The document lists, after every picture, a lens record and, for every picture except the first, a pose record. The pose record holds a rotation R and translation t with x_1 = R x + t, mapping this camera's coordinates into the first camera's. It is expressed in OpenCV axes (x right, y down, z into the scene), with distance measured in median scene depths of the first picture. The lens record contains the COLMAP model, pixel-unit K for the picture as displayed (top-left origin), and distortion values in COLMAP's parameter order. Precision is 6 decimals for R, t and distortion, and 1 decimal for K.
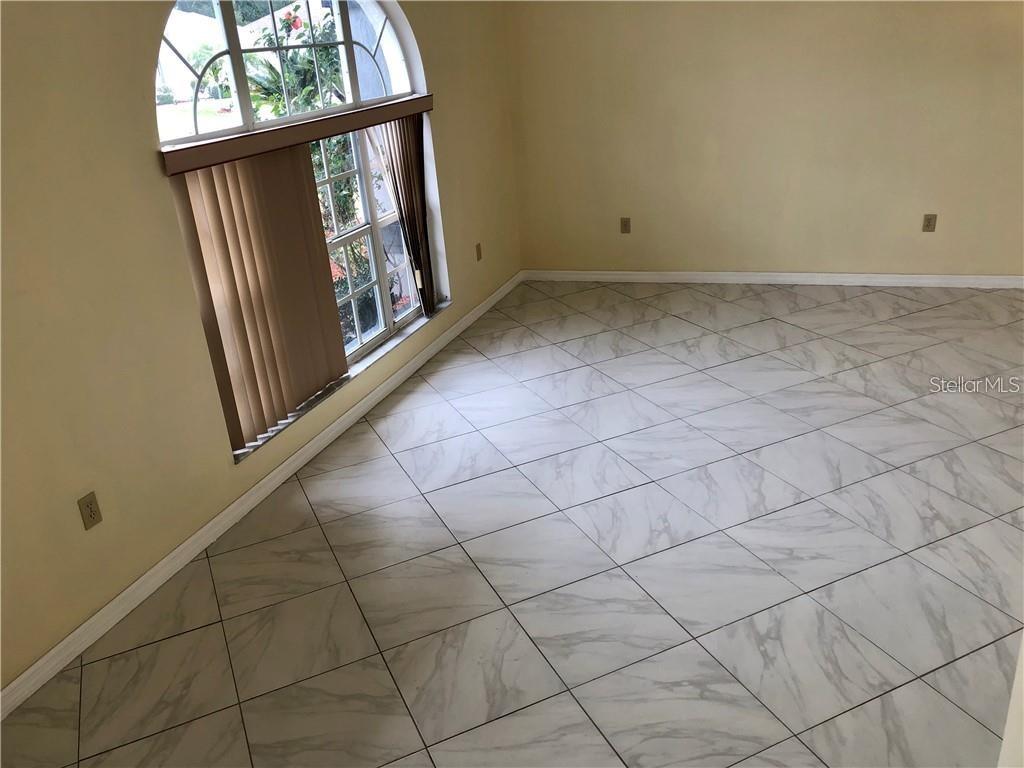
lens RADIAL K [[847.8, 0, 489.4], [0, 847.8, 378.8], [0, 0, 1]] dist [0.090072, -0.182613]
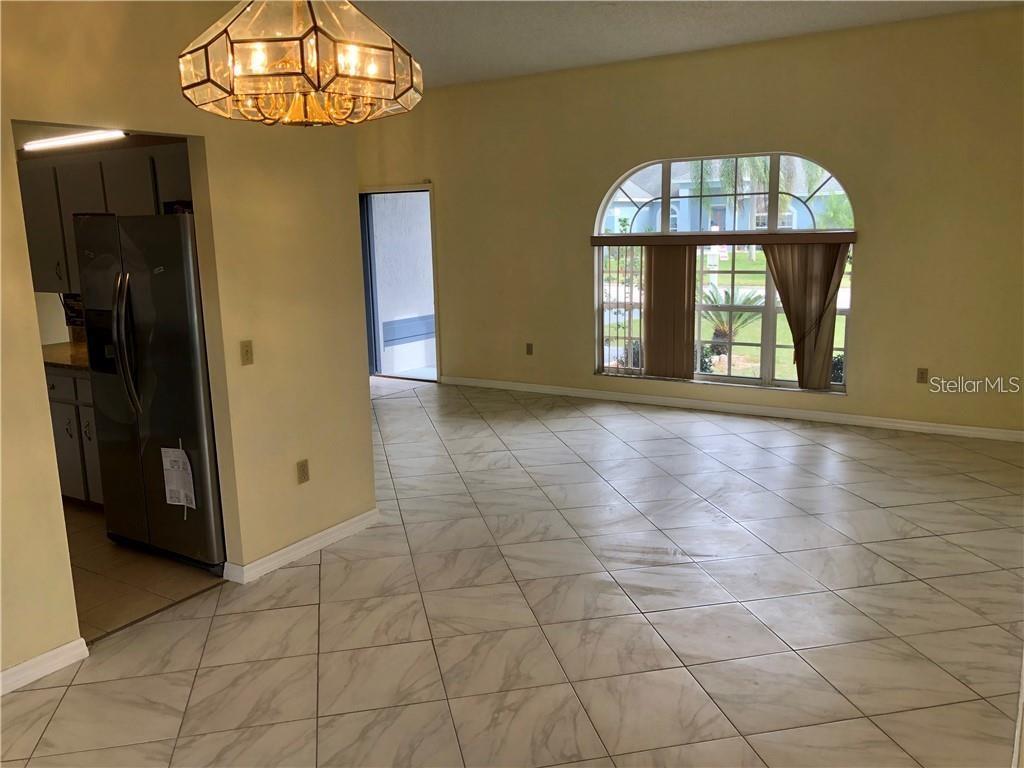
lens RADIAL K [[847.8, 0, 489.4], [0, 847.8, 378.8], [0, 0, 1]] dist [0.090072, -0.182613]
pose [[-0.220526, 0.271622, -0.936798, 1.563739], [-0.317679, 0.888072, 0.332277, -0.457766], [0.922197, 0.370877, -0.109554, 0.837274]]
